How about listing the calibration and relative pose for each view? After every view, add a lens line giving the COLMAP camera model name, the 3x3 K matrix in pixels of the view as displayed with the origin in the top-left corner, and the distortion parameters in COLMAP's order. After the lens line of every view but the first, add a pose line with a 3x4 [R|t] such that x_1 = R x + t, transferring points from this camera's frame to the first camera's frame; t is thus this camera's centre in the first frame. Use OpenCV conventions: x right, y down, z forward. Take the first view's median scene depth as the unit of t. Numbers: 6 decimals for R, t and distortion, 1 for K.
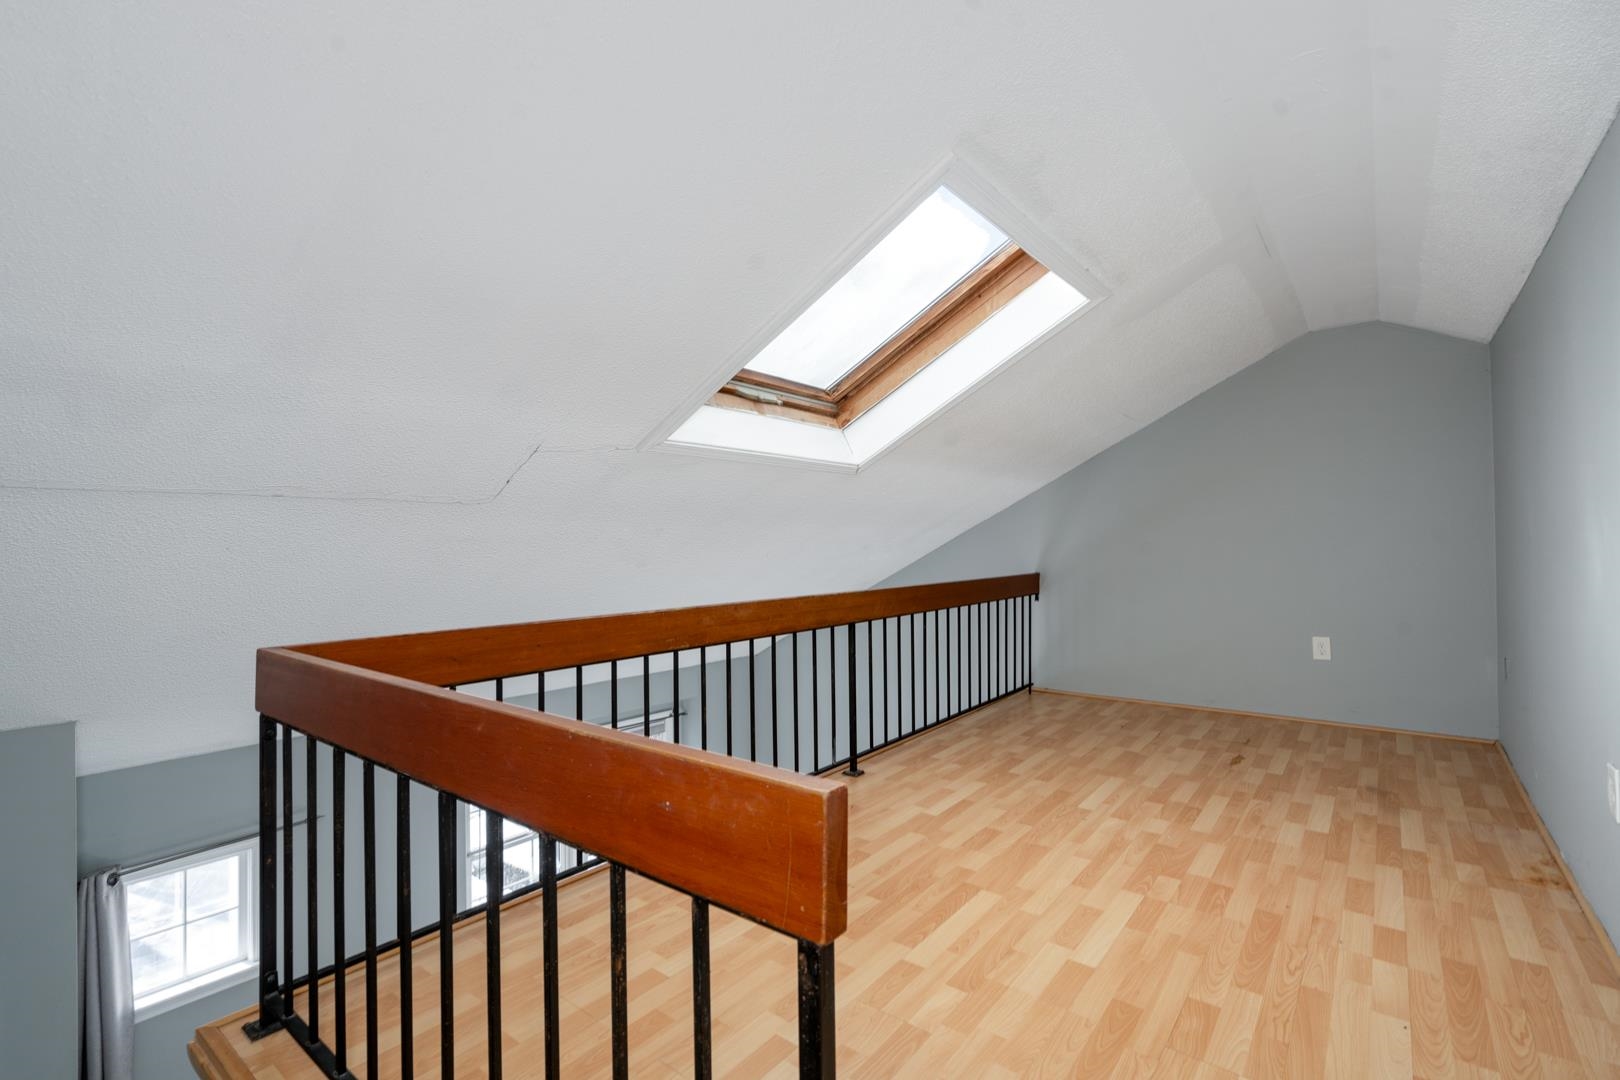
lens RADIAL K [[737.7, 0, 809.9], [0, 737.7, 544.2], [0, 0, 1]] dist [-0.001348, -0.001190]
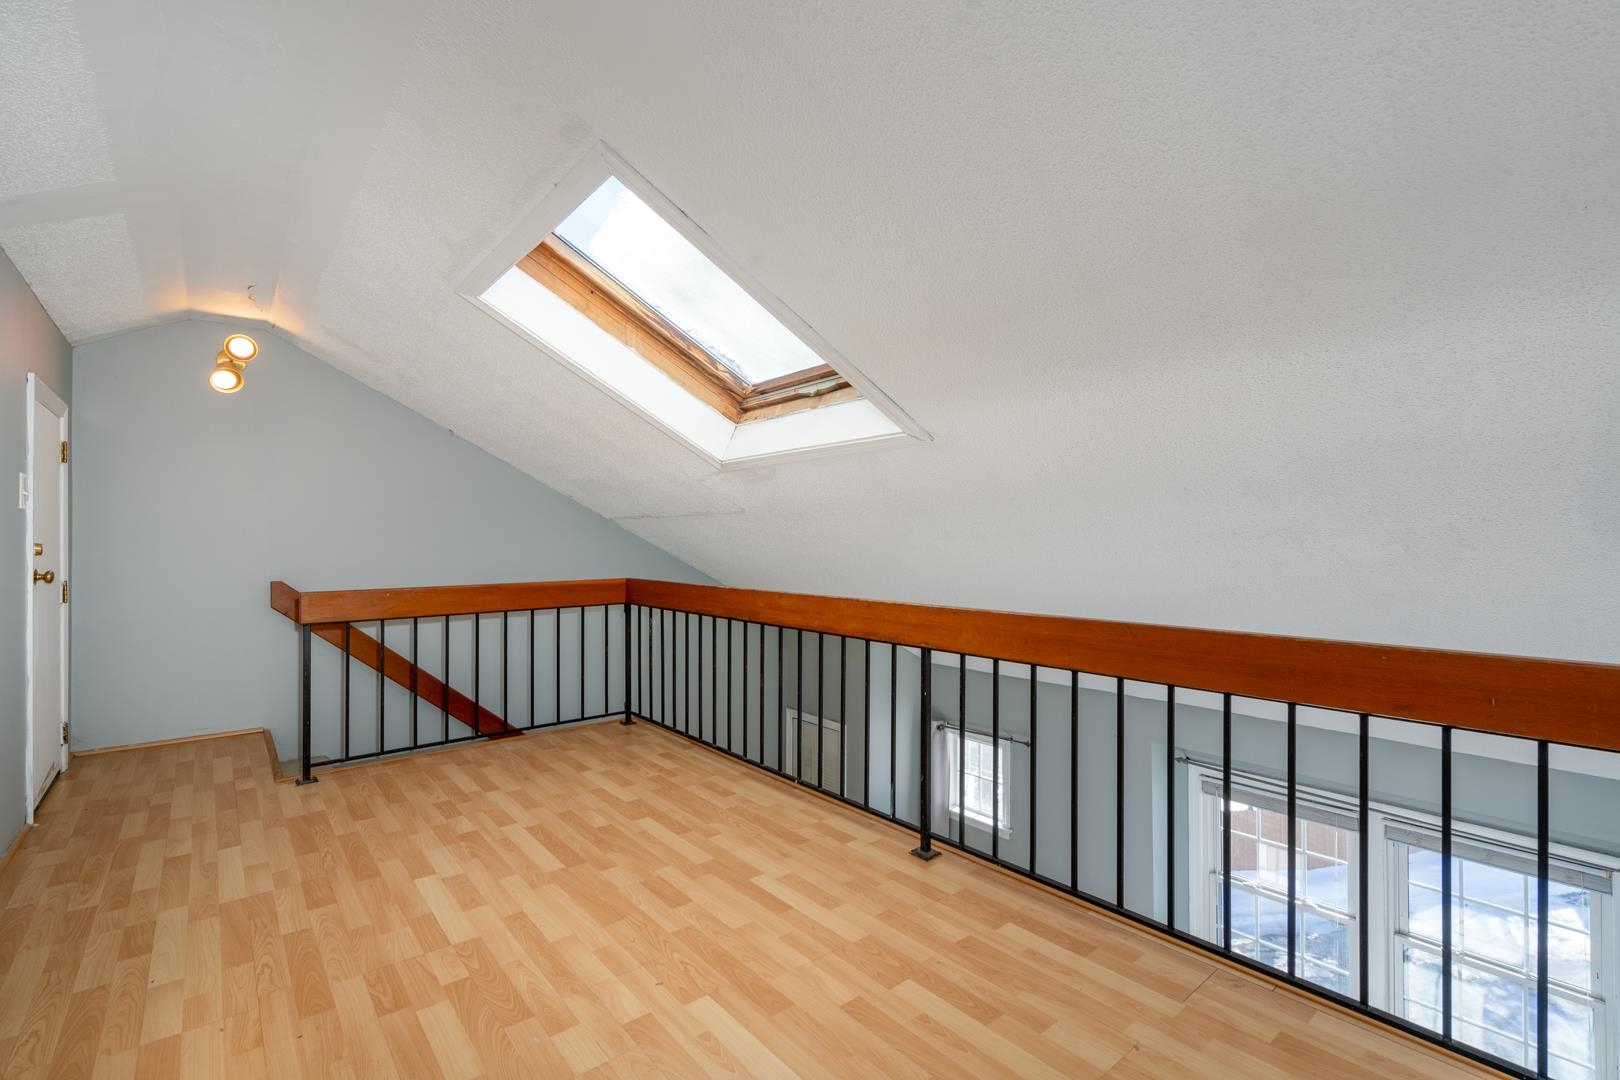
lens RADIAL K [[737.7, 0, 810.4], [0, 737.7, 536.1], [0, 0, 1]] dist [-0.001348, -0.001190]
pose [[-0.220394, 0.006836, -0.975387, 1.169589], [0.006801, 0.999962, 0.005471, -0.011806], [0.975387, -0.005428, -0.220433, 1.554250]]
